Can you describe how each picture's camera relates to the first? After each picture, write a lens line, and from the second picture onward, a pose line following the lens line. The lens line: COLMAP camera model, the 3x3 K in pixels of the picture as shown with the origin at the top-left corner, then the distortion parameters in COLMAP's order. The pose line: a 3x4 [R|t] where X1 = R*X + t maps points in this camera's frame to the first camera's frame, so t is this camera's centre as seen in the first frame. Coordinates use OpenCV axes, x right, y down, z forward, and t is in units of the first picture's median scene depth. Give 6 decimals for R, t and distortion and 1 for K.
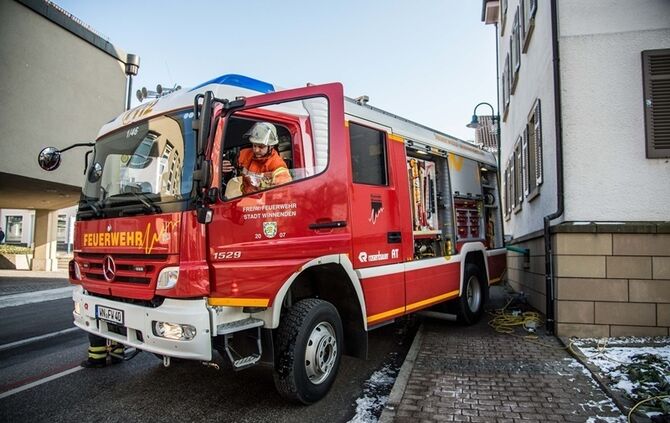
lens RADIAL K [[482.4, 0, 335.0], [0, 482.4, 211.5], [0, 0, 1]] dist [-0.058802, 0.001091]
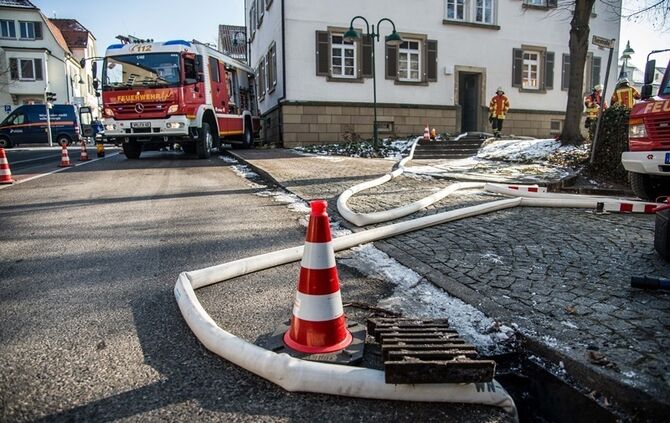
lens RADIAL K [[482.4, 0, 335.0], [0, 482.4, 211.5], [0, 0, 1]] dist [-0.058802, 0.001091]
pose [[0.854659, -0.087783, 0.511714, -0.610948], [-0.017583, 0.980144, 0.197506, 0.088373], [-0.518891, -0.177798, 0.836146, -1.287101]]
